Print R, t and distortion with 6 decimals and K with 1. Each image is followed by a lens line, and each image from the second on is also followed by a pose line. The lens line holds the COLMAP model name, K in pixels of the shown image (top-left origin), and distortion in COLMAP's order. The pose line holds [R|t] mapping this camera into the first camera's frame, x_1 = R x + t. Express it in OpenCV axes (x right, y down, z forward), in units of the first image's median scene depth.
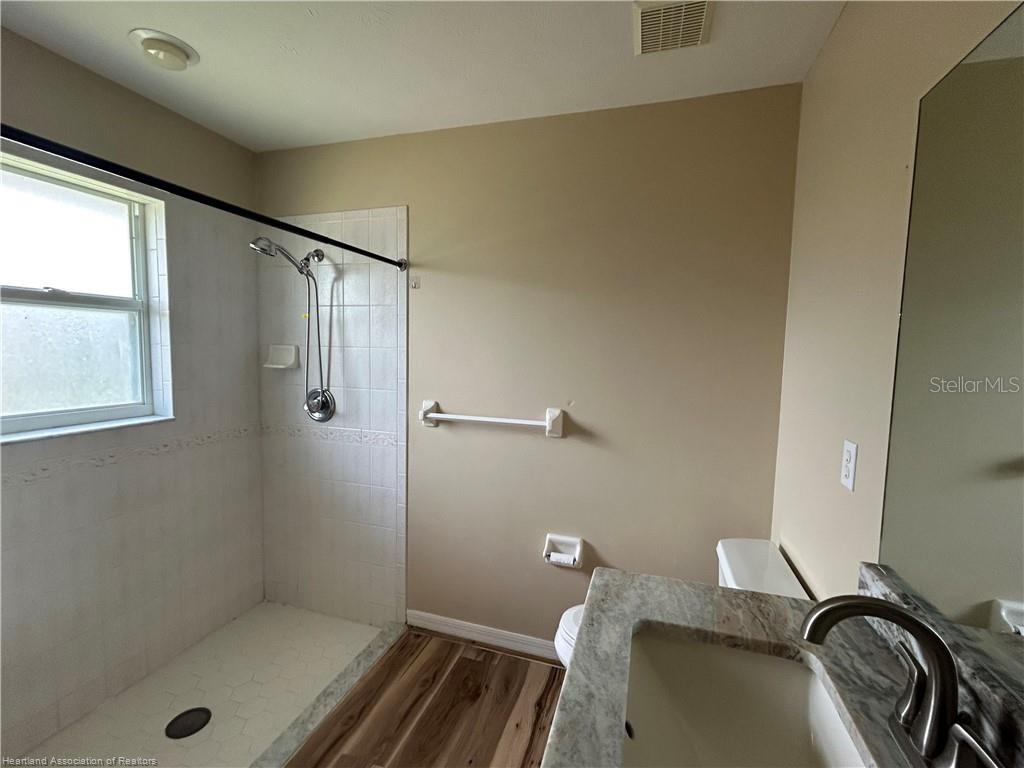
lens RADIAL K [[454.7, 0, 512.1], [0, 454.7, 382.1], [0, 0, 1]] dist [-0.000386, 0.000482]
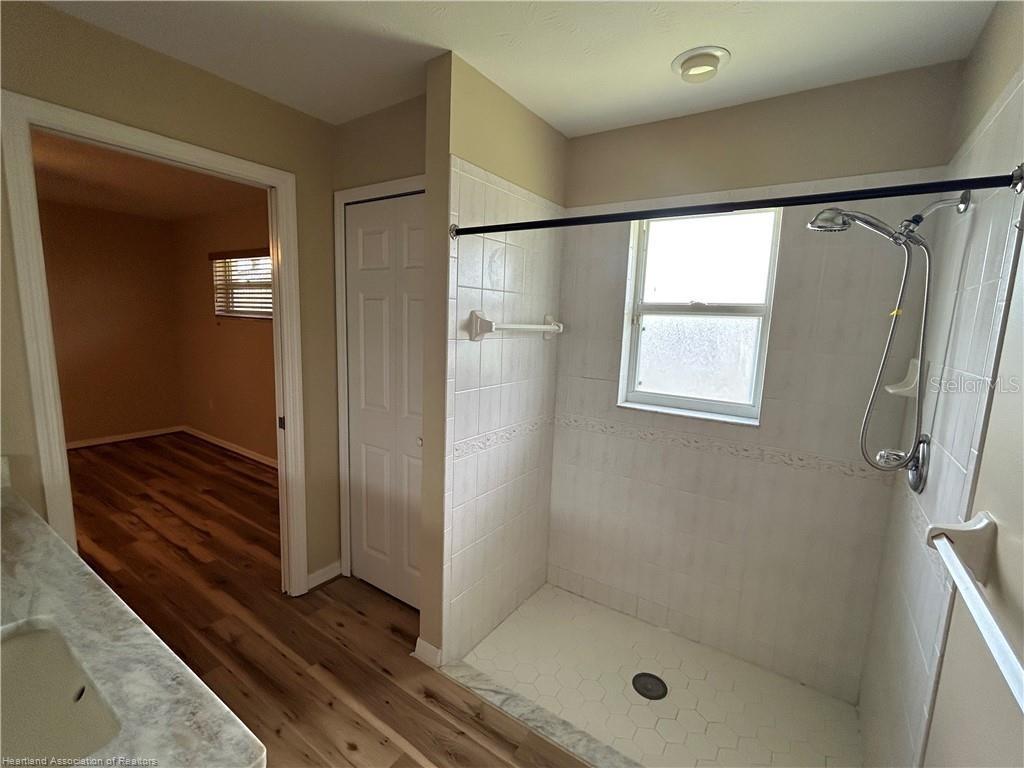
lens RADIAL K [[454.7, 0, 512.1], [0, 454.7, 382.1], [0, 0, 1]] dist [-0.000386, 0.000482]
pose [[-0.280517, 0.103304, -0.954274, 0.332717], [-0.118780, 0.982814, 0.141310, -0.090522], [0.952471, 0.152988, -0.263426, 0.771080]]
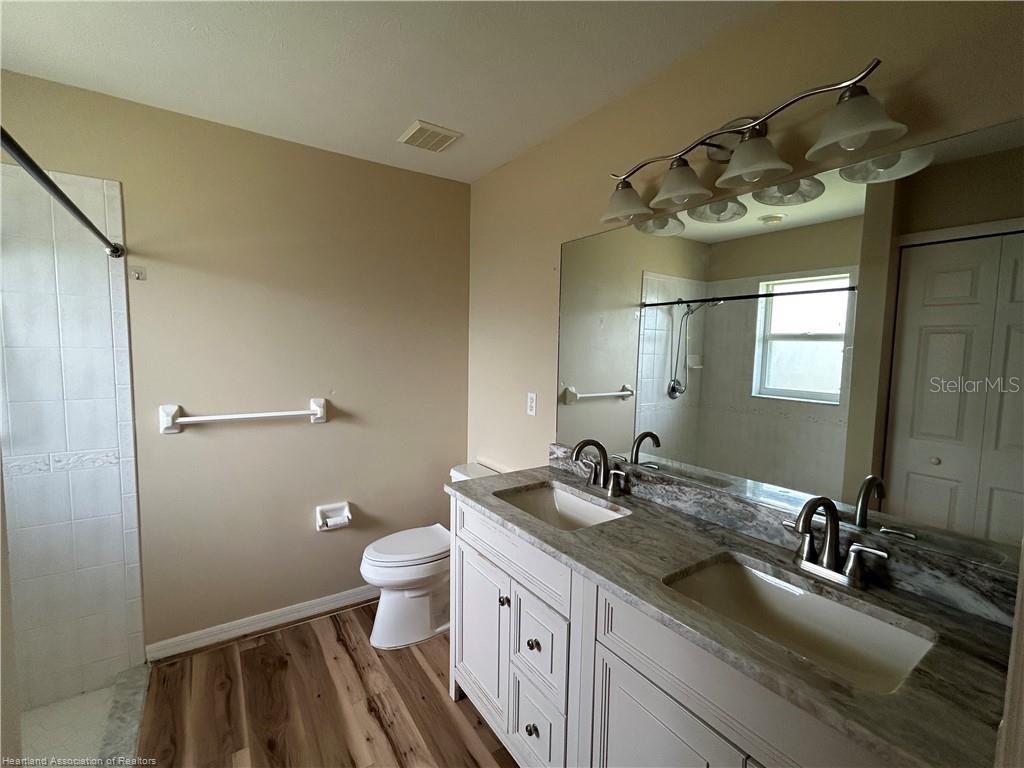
lens RADIAL K [[454.7, 0, 512.1], [0, 454.7, 382.1], [0, 0, 1]] dist [-0.000386, 0.000482]
pose [[0.617591, -0.073904, 0.783020, -0.514398], [0.055445, 0.997190, 0.050387, -0.014555], [-0.784543, 0.012296, 0.619953, -0.116782]]
